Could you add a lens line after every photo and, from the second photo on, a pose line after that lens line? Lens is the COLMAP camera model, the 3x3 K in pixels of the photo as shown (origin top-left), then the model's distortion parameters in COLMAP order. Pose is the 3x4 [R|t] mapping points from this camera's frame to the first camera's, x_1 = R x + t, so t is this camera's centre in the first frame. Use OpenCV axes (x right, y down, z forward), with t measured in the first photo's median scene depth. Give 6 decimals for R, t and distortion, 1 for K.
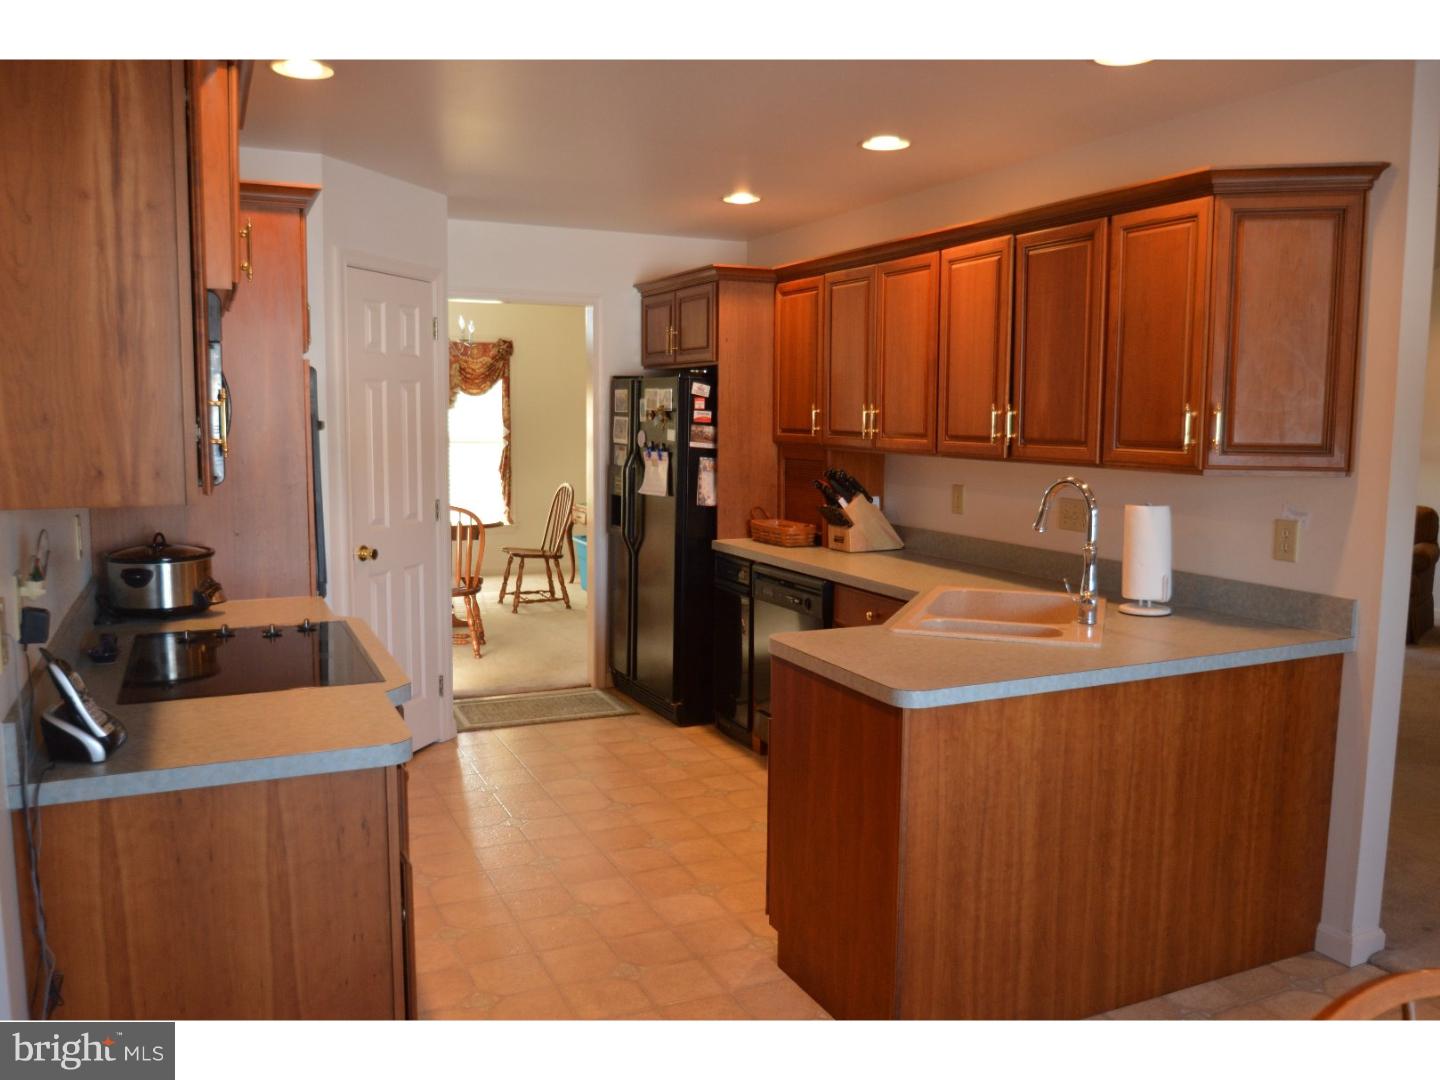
lens RADIAL K [[1104.4, 0, 720.0], [0, 1104.4, 540.0], [0, 0, 1]] dist [-0.122129, 0.001287]
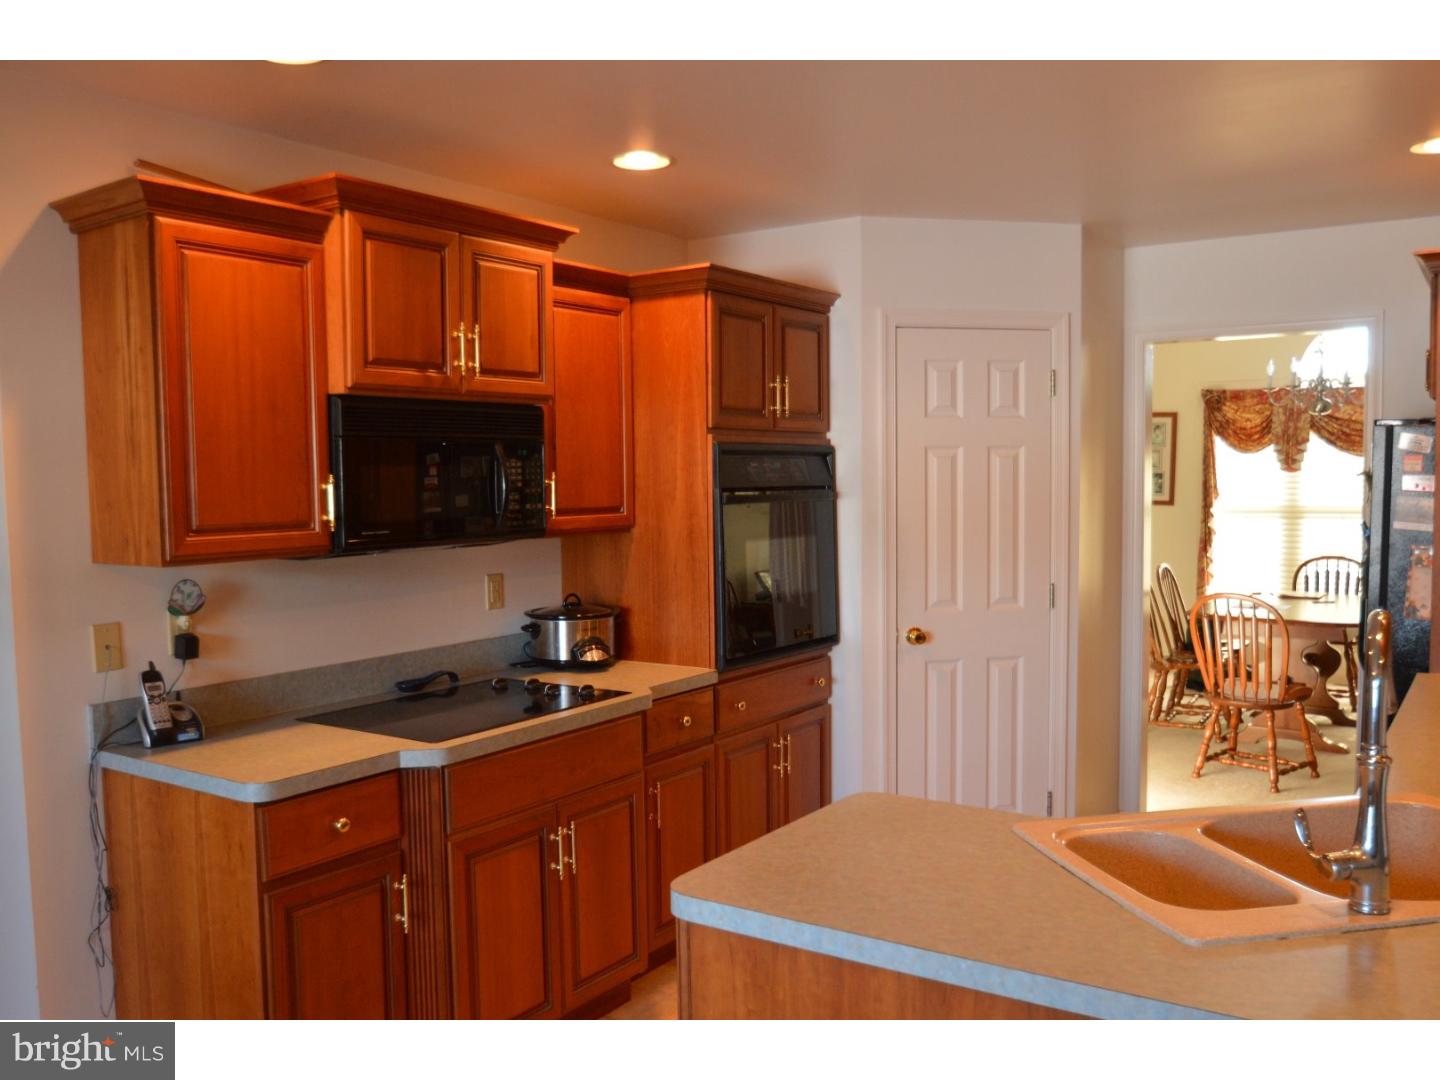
lens RADIAL K [[1180.6, 0, 720.0], [0, 1180.6, 540.0], [0, 0, 1]] dist [-0.004100, -0.001542]
pose [[0.502645, 0.027697, -0.864049, 0.411969], [-0.080004, 0.996688, -0.014593, -0.037045], [0.860783, 0.076462, 0.503196, 0.310473]]
